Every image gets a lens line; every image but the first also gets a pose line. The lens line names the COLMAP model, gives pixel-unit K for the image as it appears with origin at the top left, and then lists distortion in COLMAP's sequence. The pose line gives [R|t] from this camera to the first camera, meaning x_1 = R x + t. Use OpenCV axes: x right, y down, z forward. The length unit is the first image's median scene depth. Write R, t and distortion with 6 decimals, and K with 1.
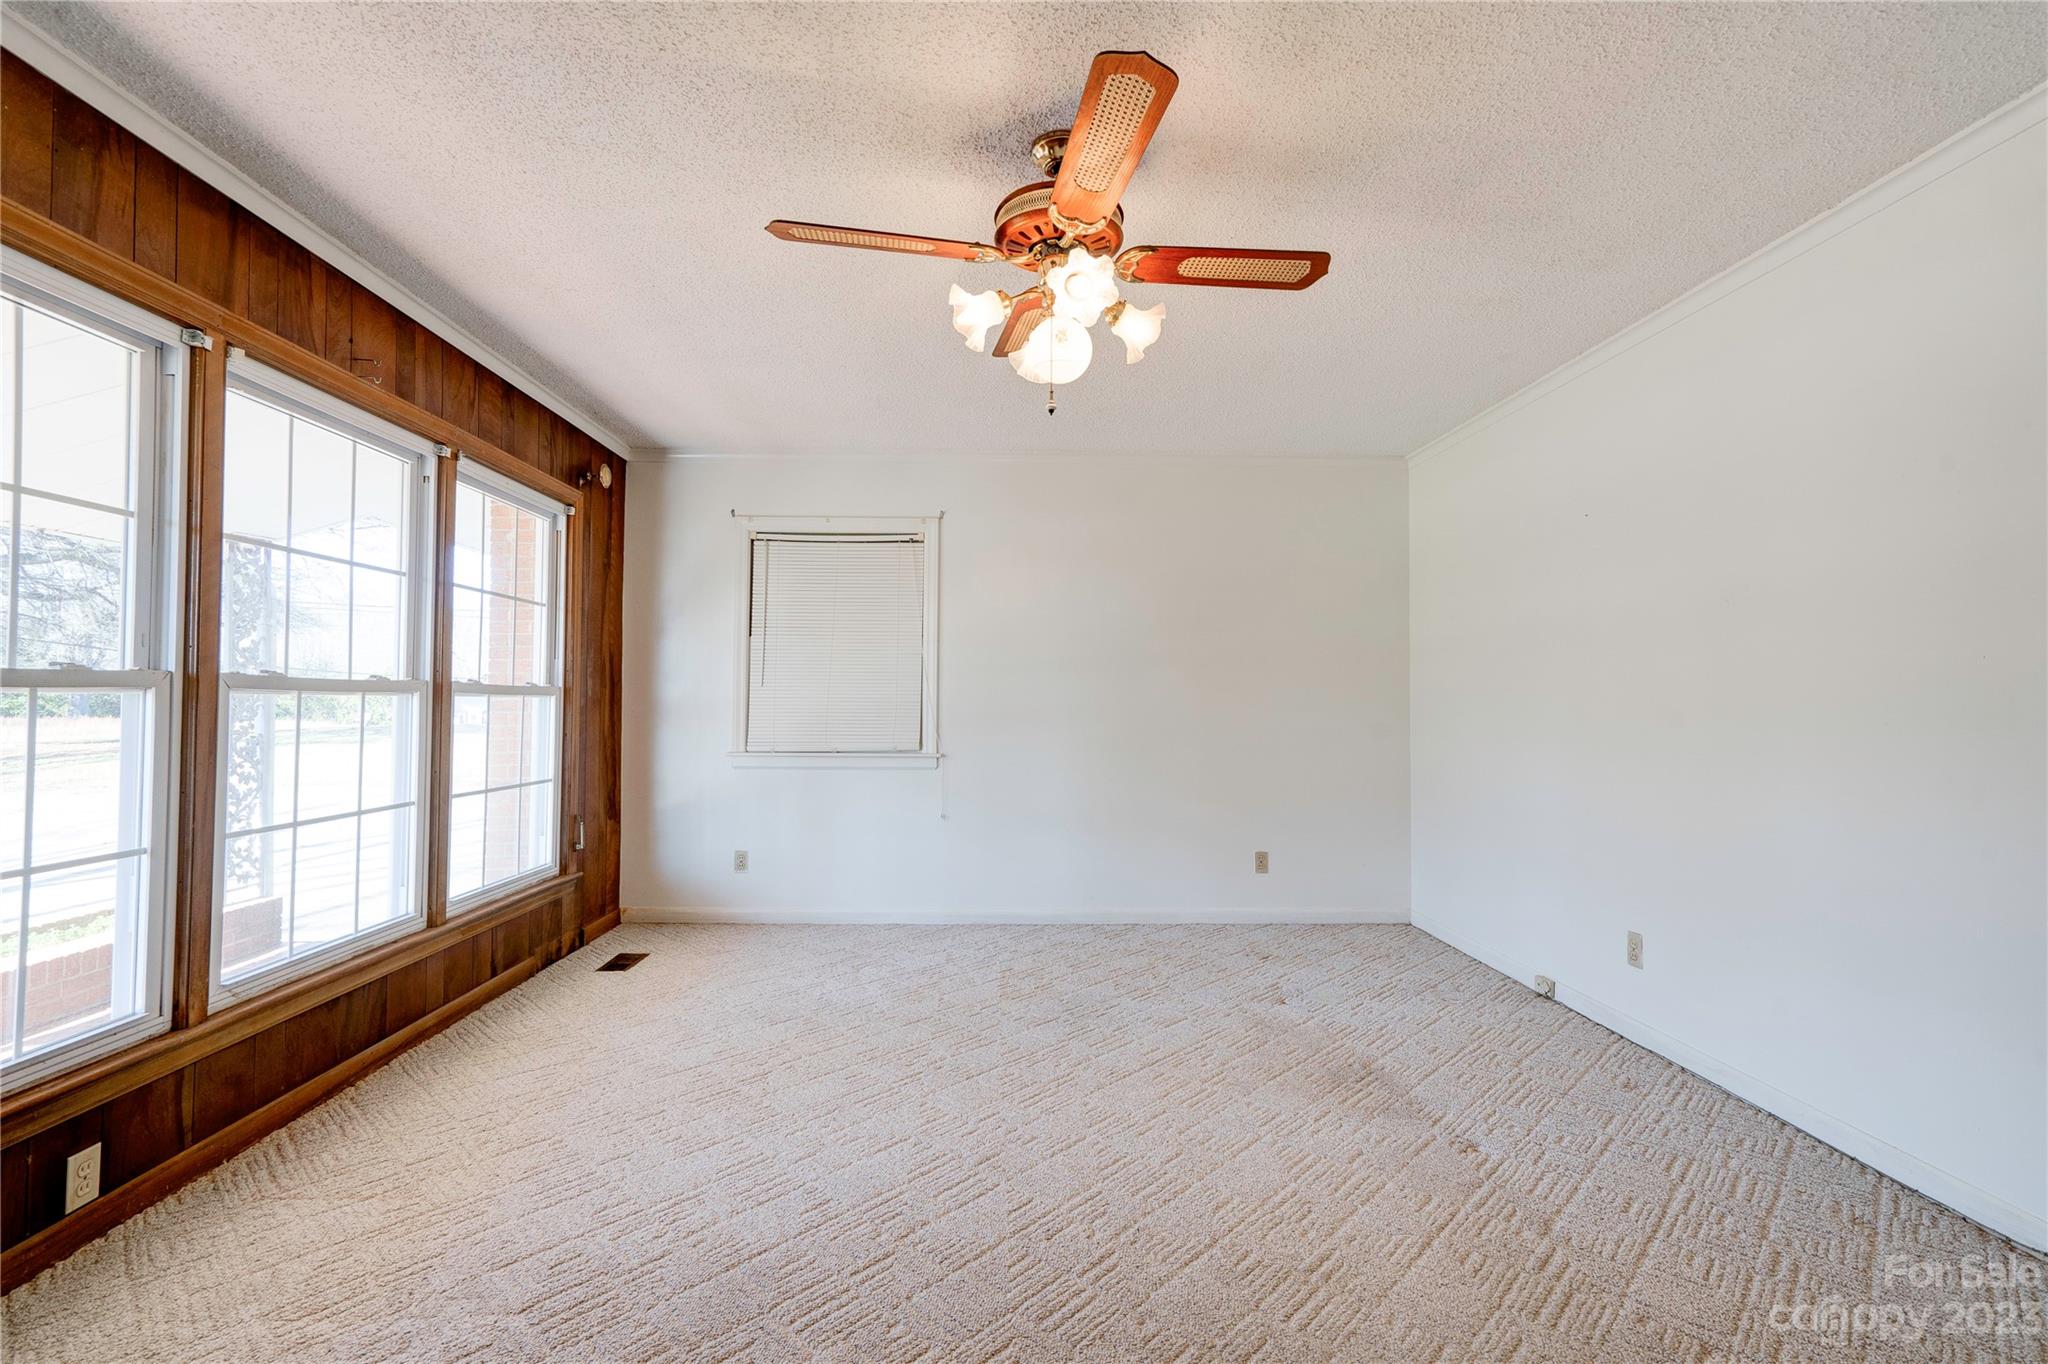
lens RADIAL K [[933.4, 0, 1018.0], [0, 933.4, 681.4], [0, 0, 1]] dist [-0.005970, 0.008399]
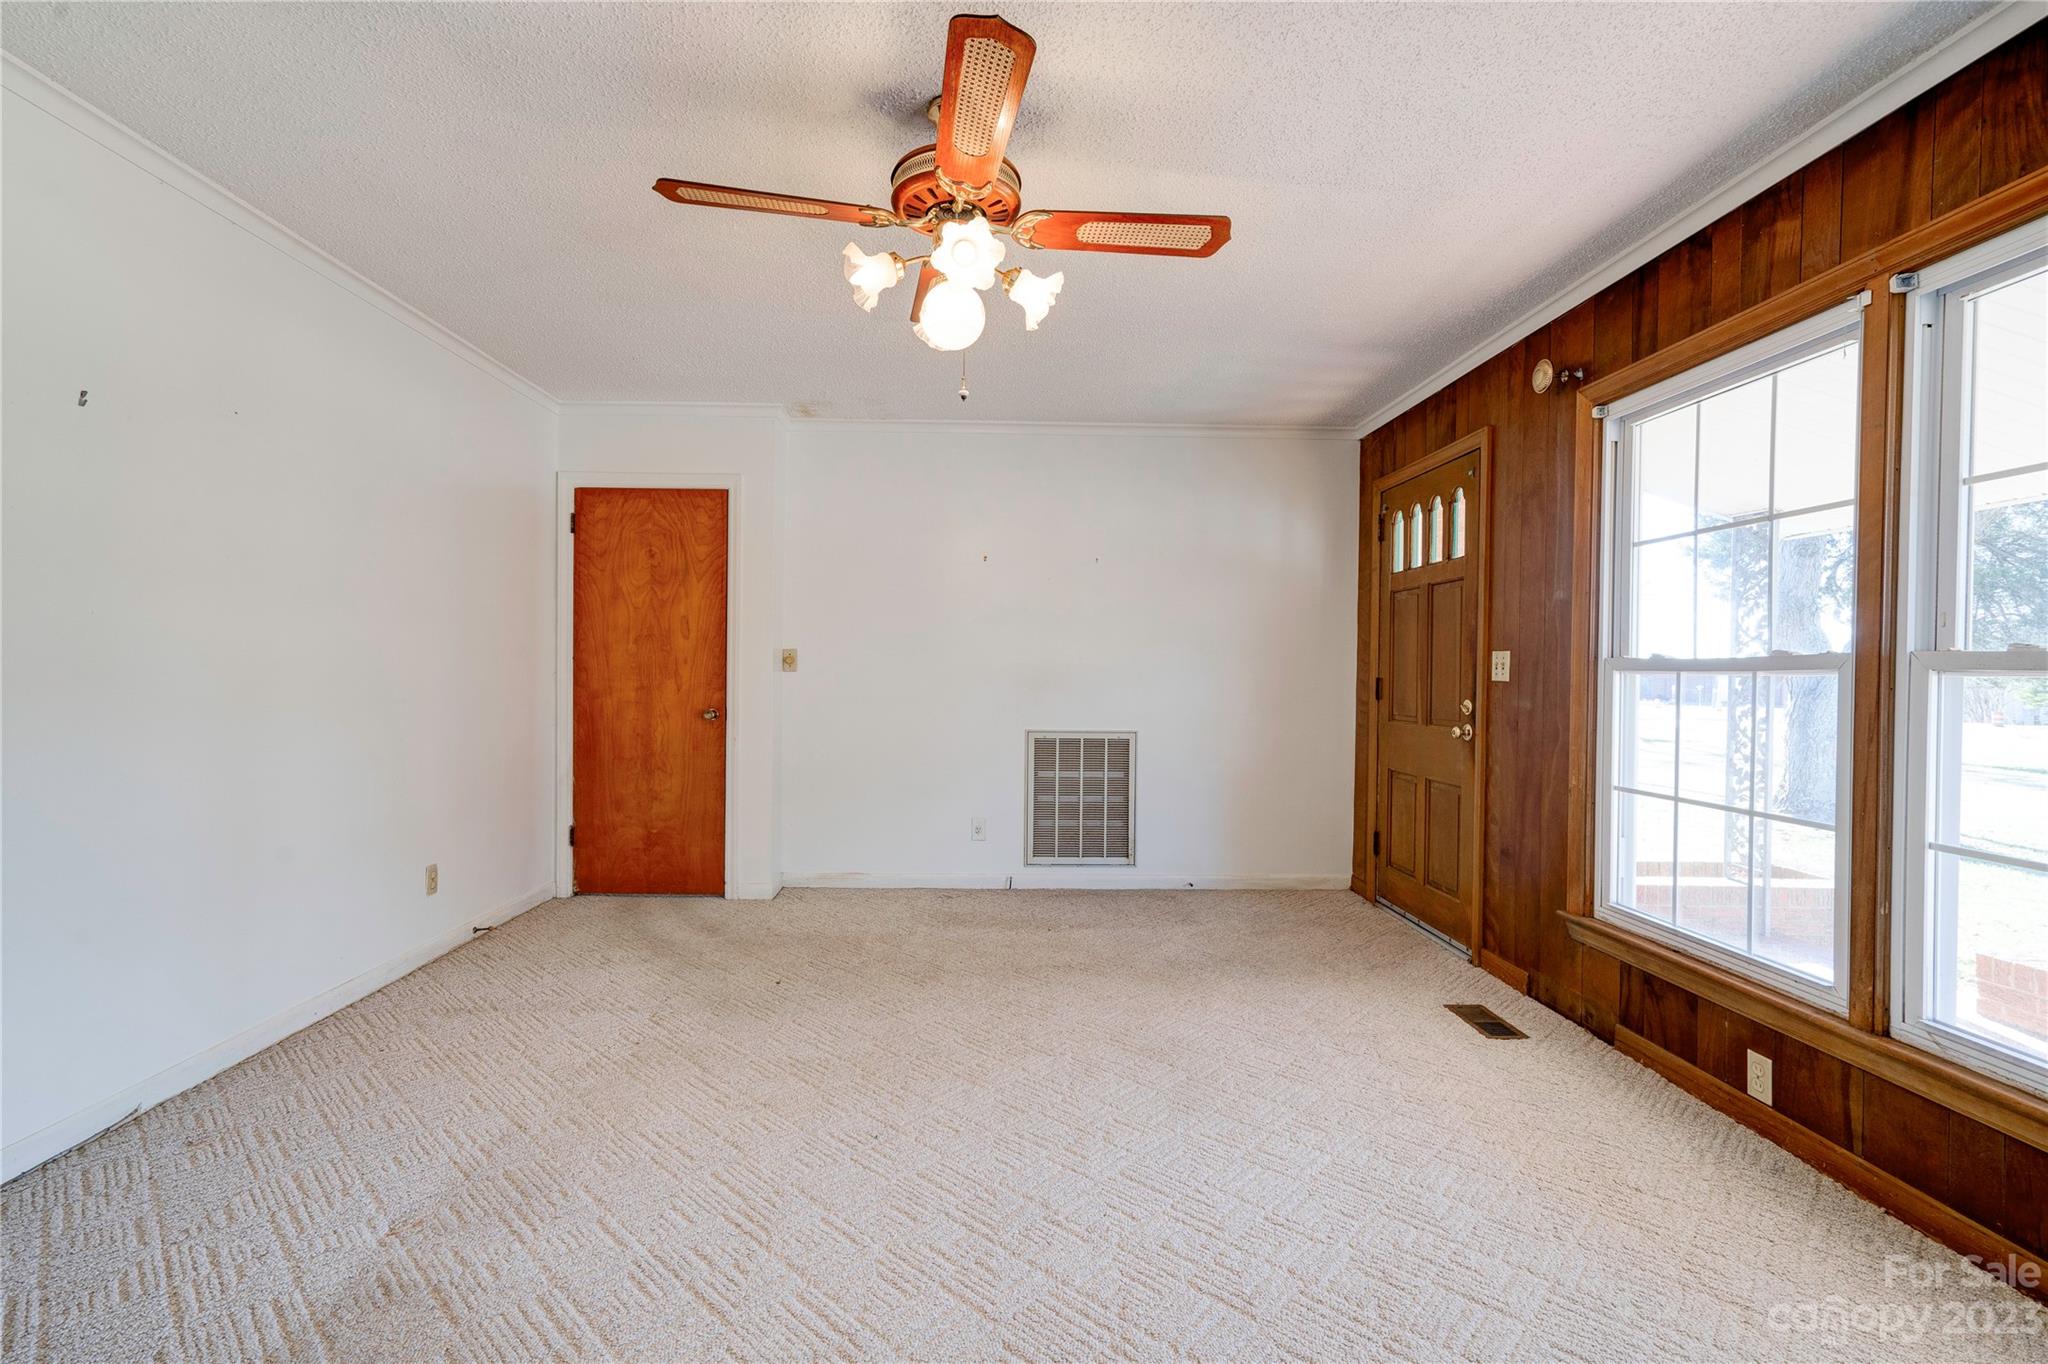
lens RADIAL K [[933.4, 0, 1004.2], [0, 933.4, 685.0], [0, 0, 1]] dist [-0.005970, 0.008399]
pose [[-0.999860, -0.012064, 0.011572, -0.024218], [-0.012102, 0.999921, -0.003264, 0.030035], [-0.011532, -0.003403, -0.999928, 1.645692]]
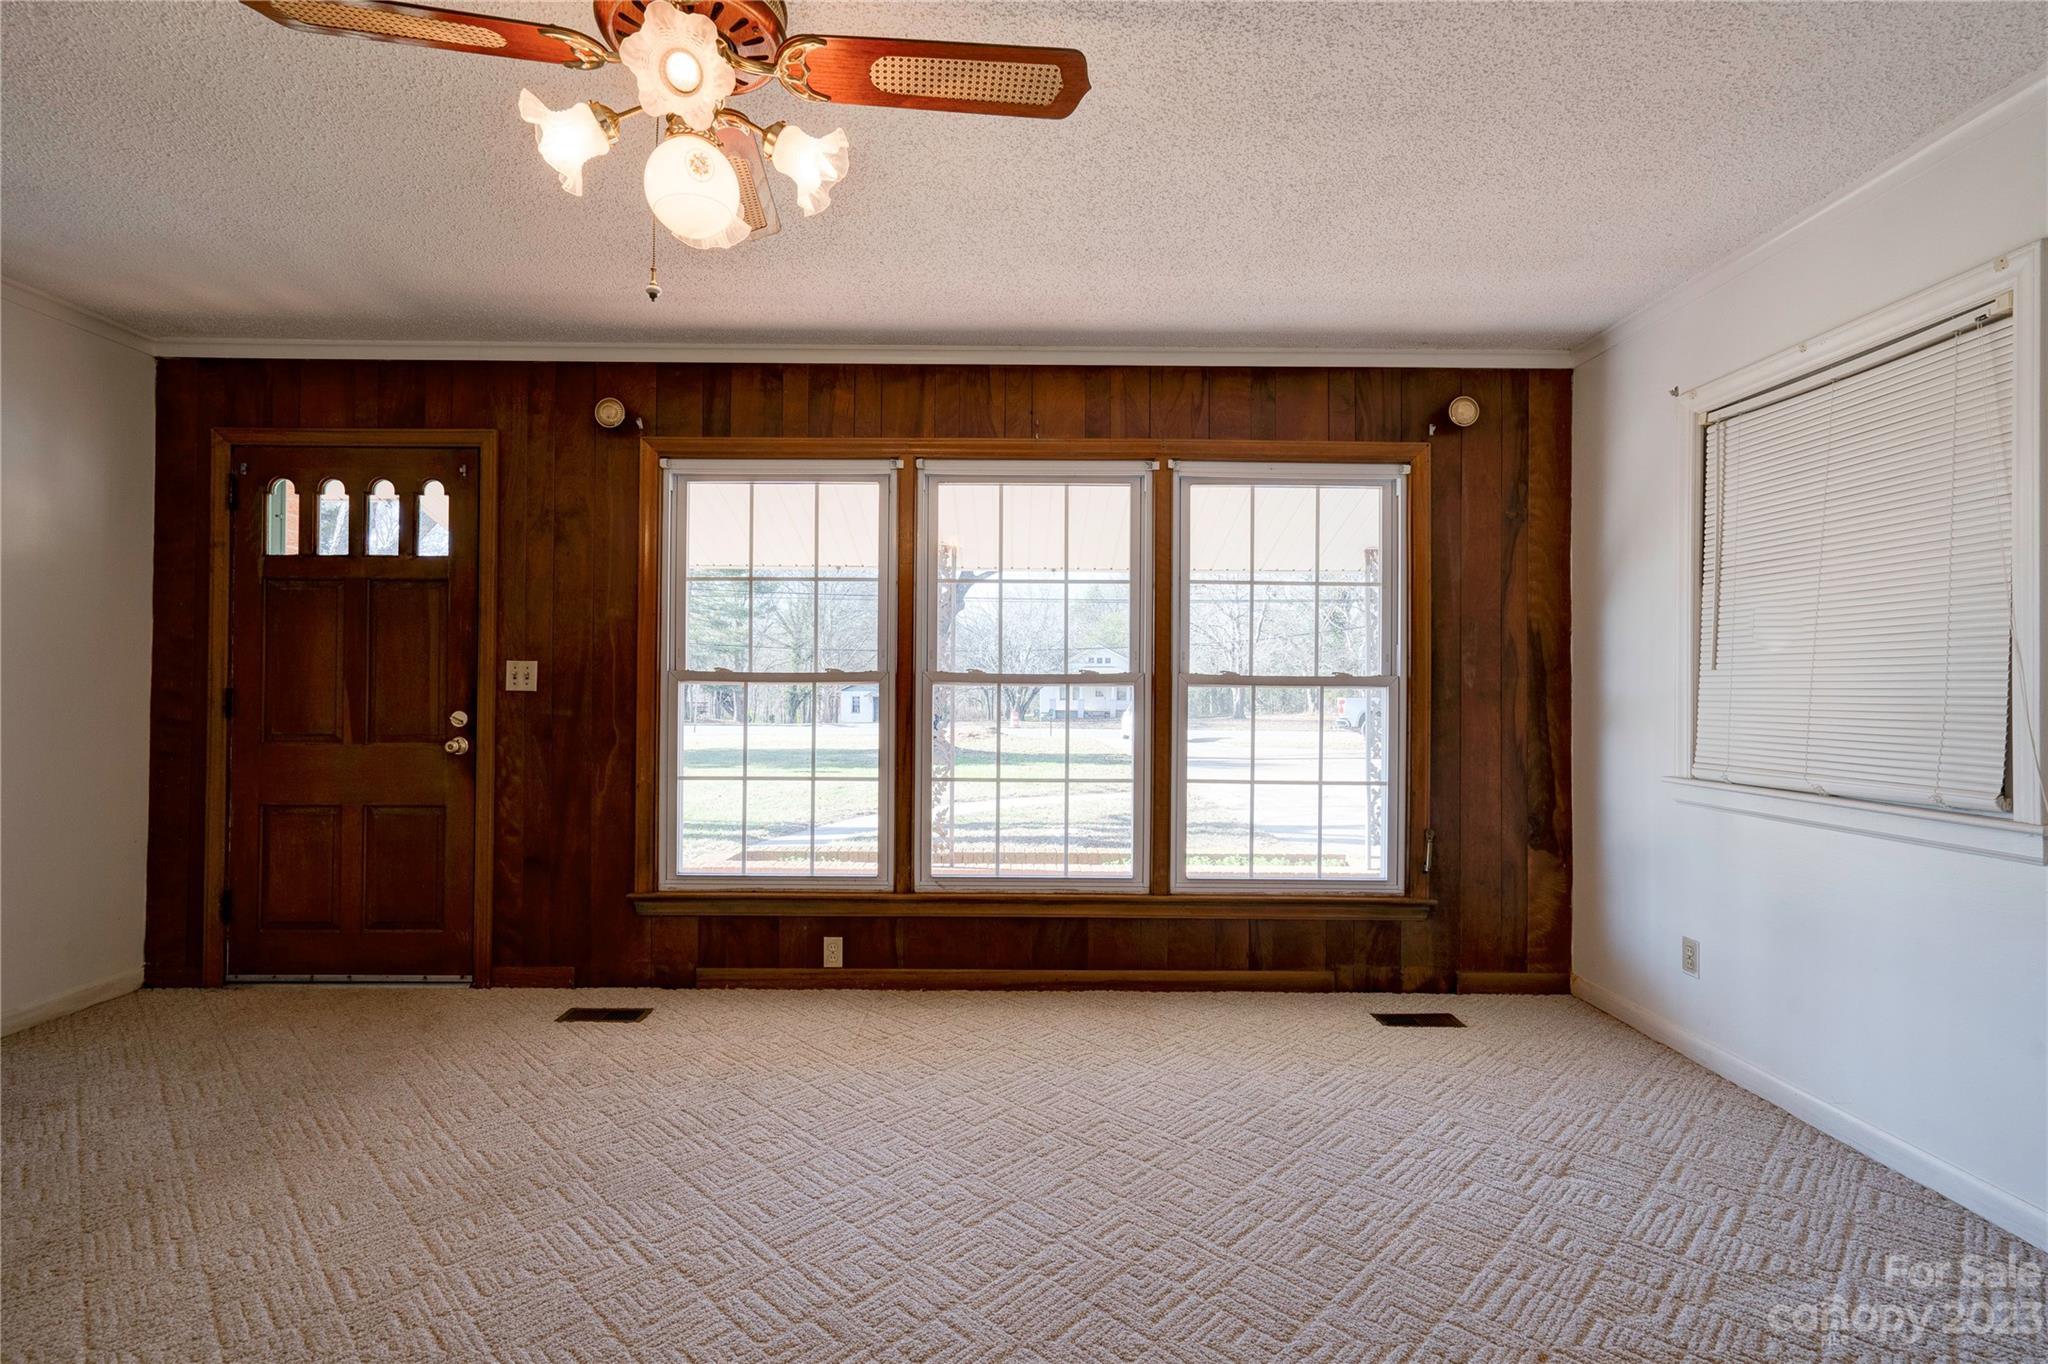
lens RADIAL K [[933.4, 0, 1003.6], [0, 933.4, 686.7], [0, 0, 1]] dist [-0.005970, 0.008399]
pose [[-0.024910, -0.010133, -0.999638, 0.597469], [0.013819, 0.999850, -0.010480, 0.029072], [0.999594, -0.014075, -0.024767, 1.027060]]
